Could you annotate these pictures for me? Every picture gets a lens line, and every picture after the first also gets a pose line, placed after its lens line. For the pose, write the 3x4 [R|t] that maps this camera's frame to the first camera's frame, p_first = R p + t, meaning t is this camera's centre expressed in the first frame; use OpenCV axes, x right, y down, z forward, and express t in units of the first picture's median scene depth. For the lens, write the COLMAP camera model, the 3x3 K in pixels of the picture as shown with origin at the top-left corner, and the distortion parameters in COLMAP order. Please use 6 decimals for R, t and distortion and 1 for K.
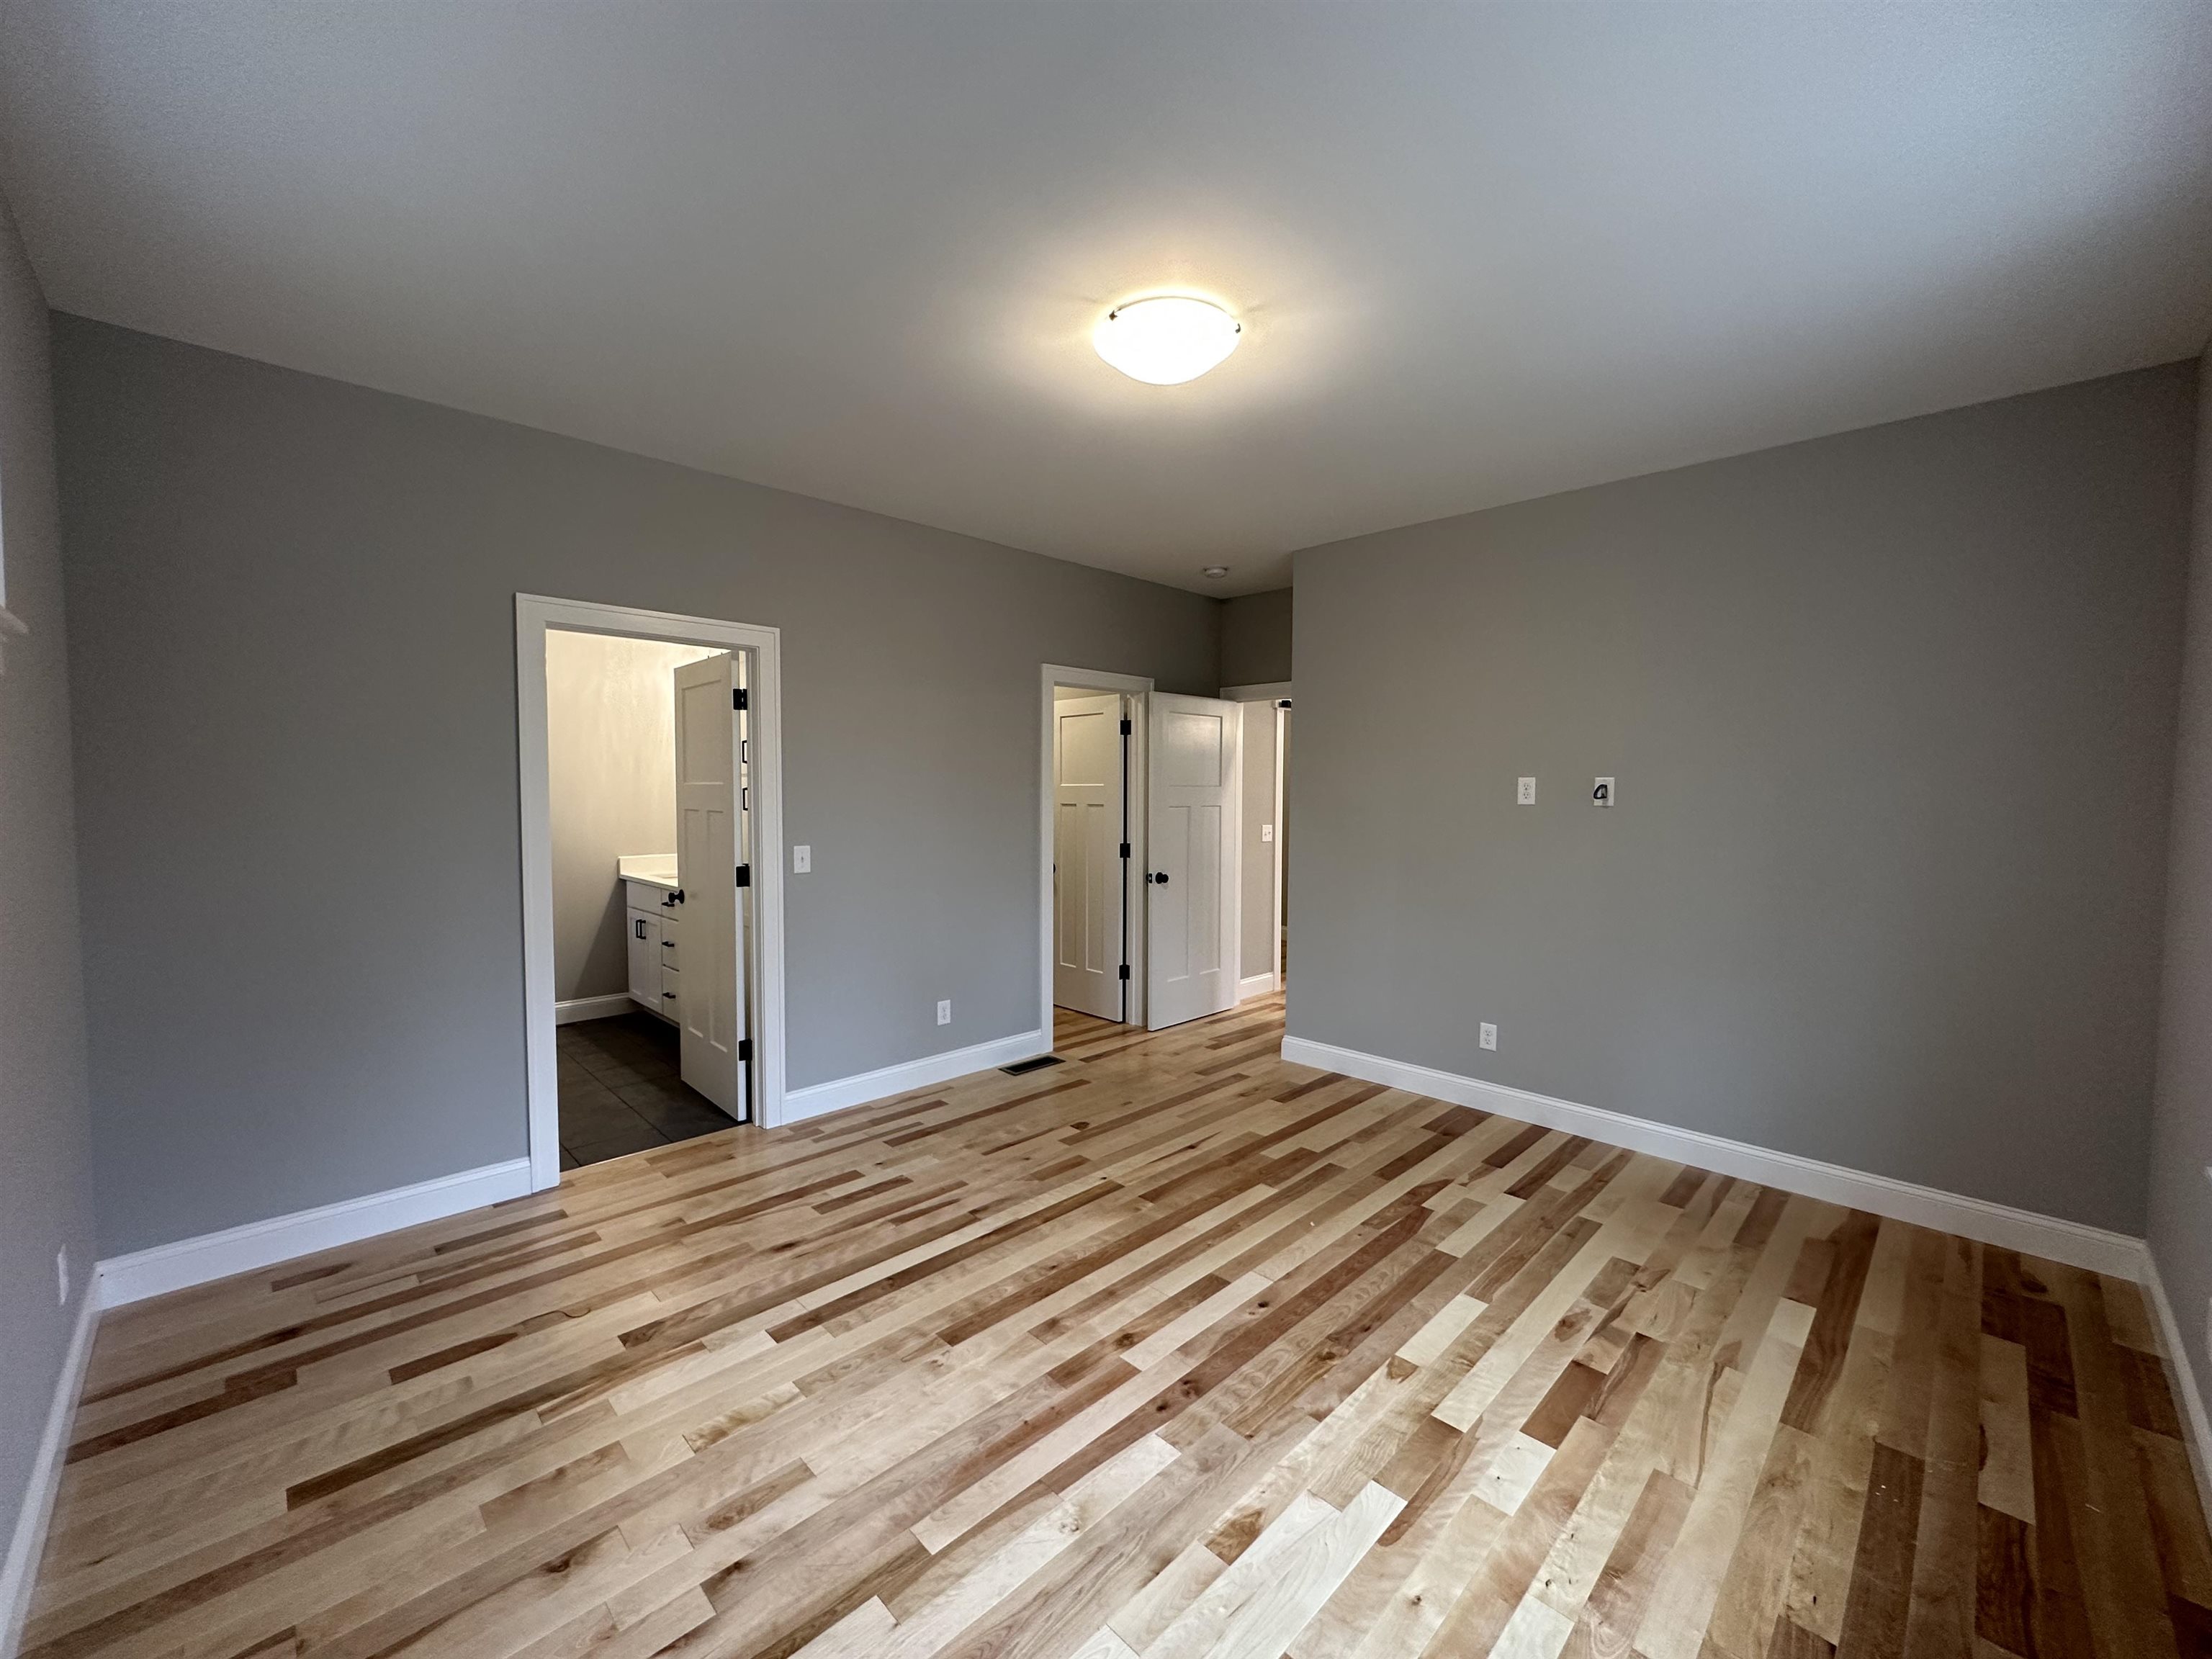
lens RADIAL K [[879.5, 0, 1105.7], [0, 879.5, 829.0], [0, 0, 1]] dist [-0.002717, -0.001092]
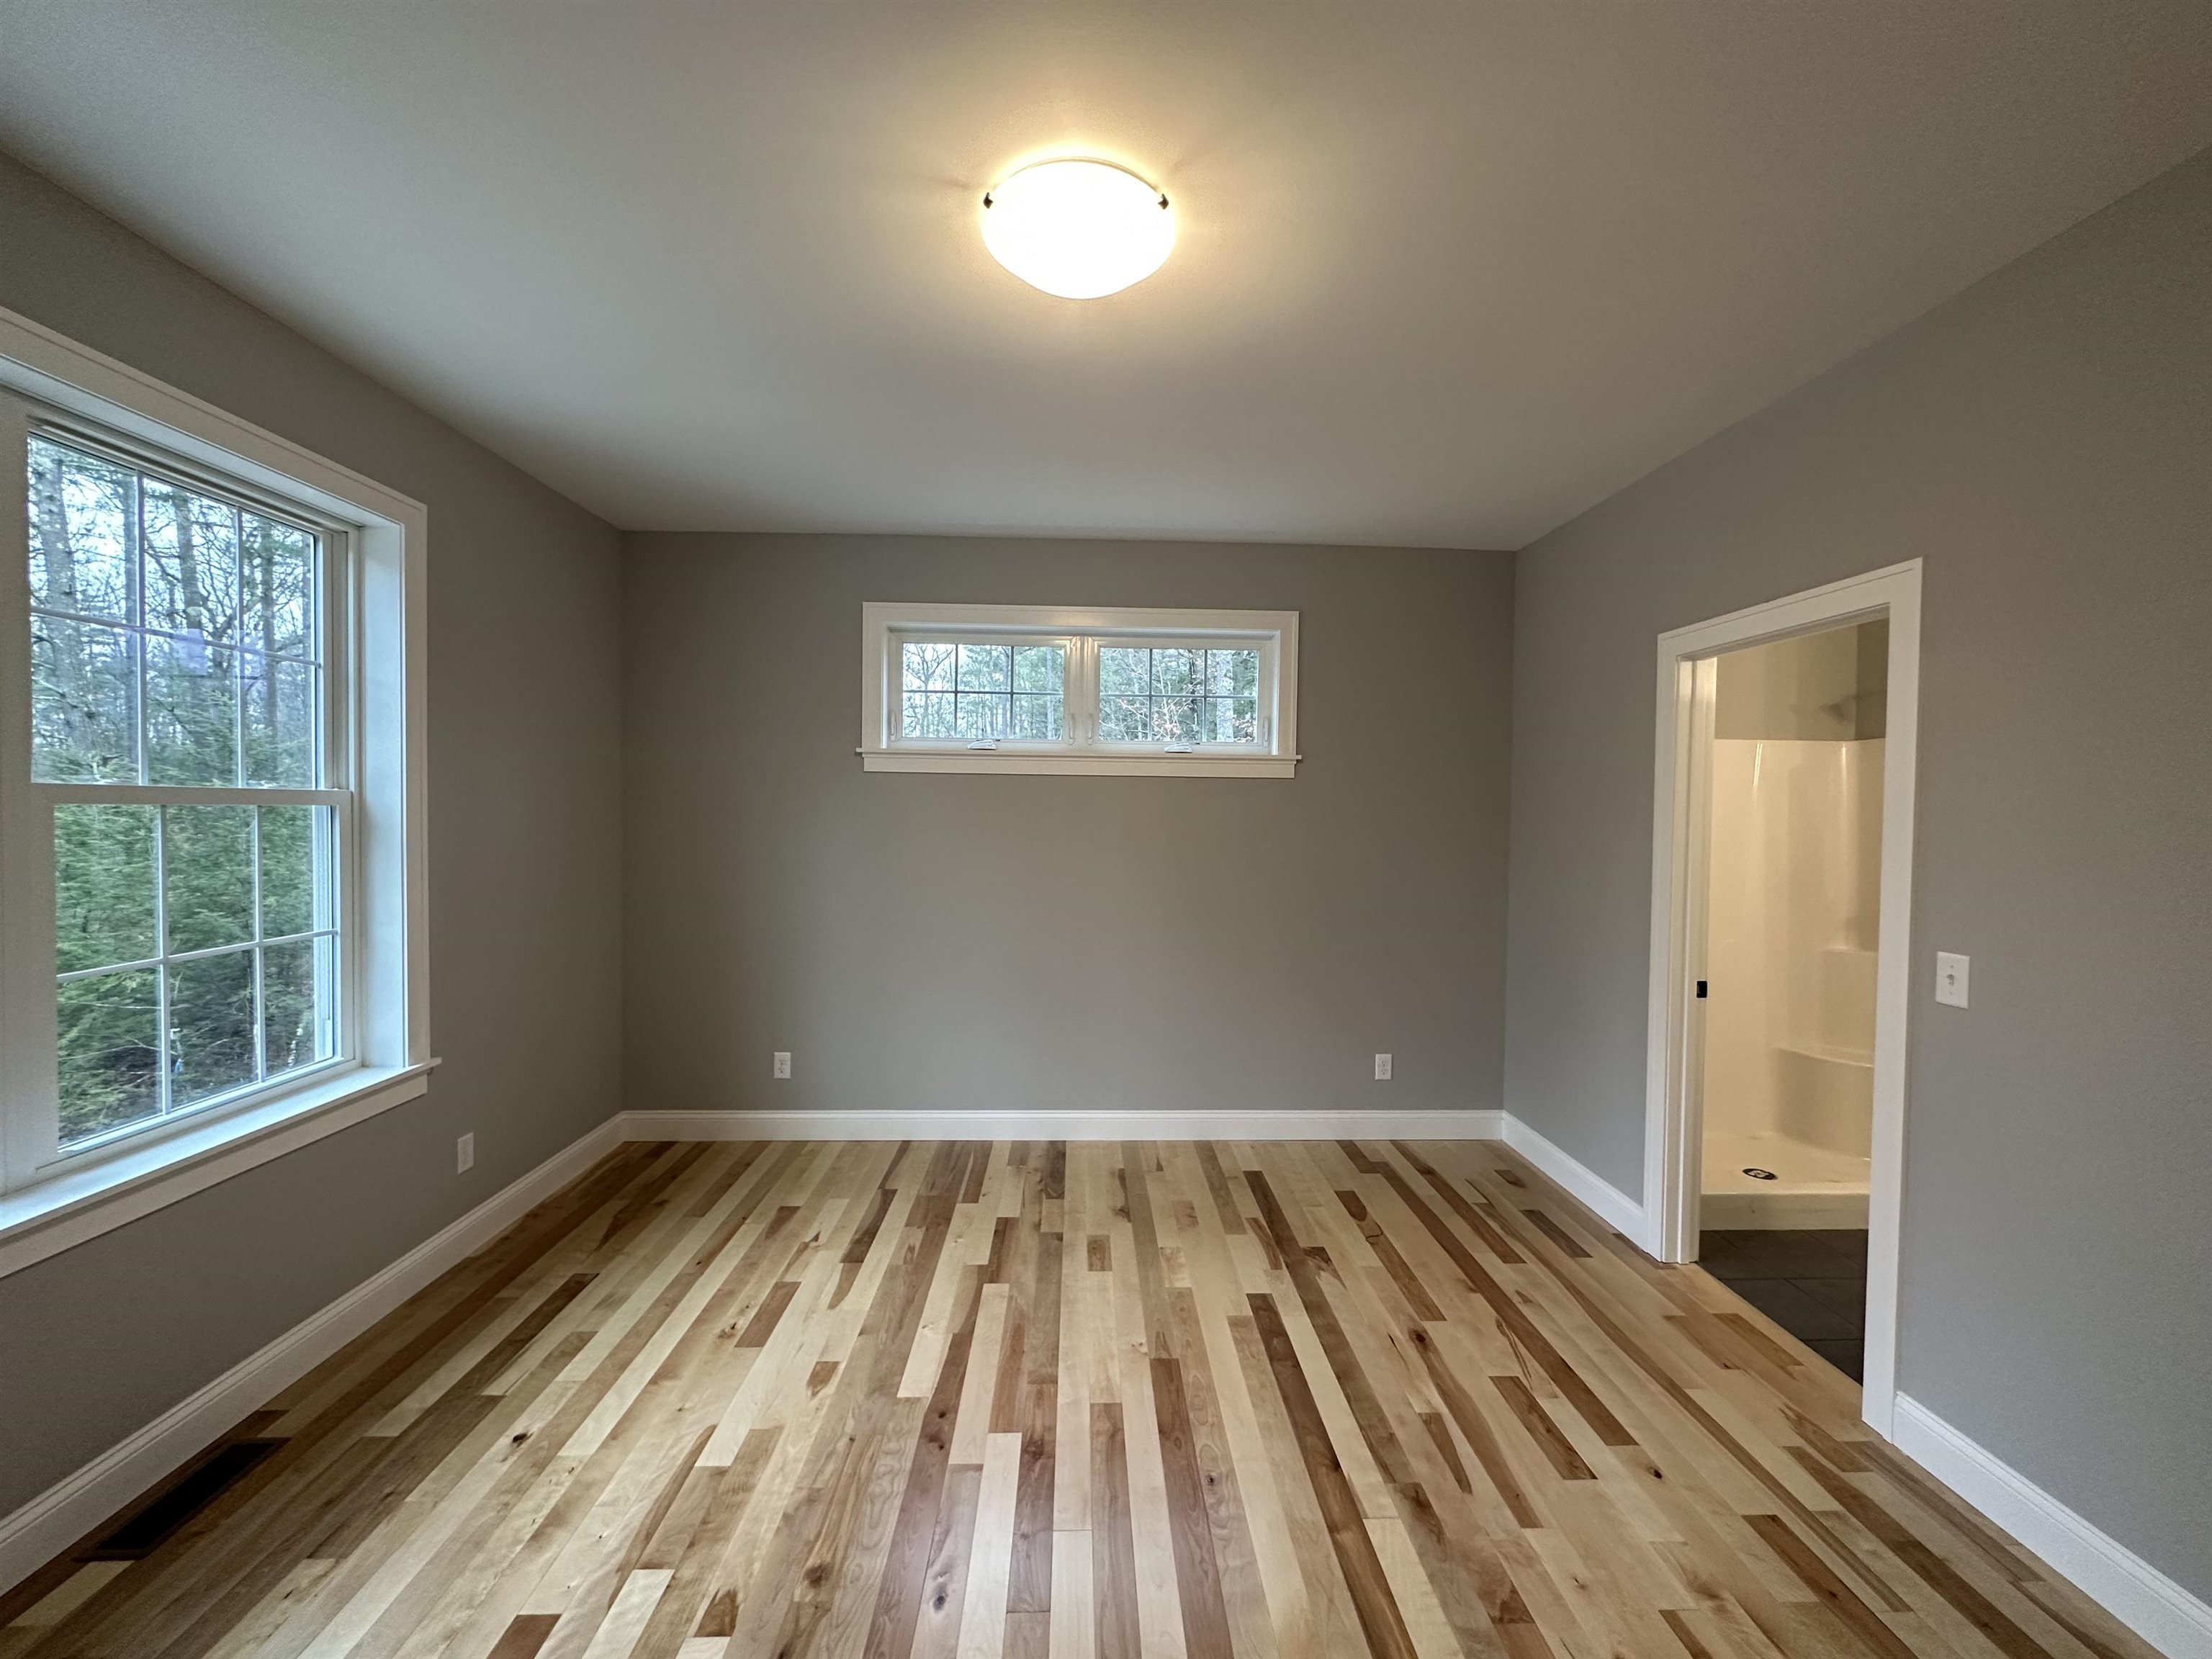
lens RADIAL K [[879.5, 0, 1103.5], [0, 879.5, 826.5], [0, 0, 1]] dist [-0.002717, -0.001092]
pose [[-0.675067, 0.000888, -0.737756, 0.583859], [-0.053738, 0.997284, 0.050371, -0.085863], [0.735797, 0.073649, -0.673186, 1.487494]]
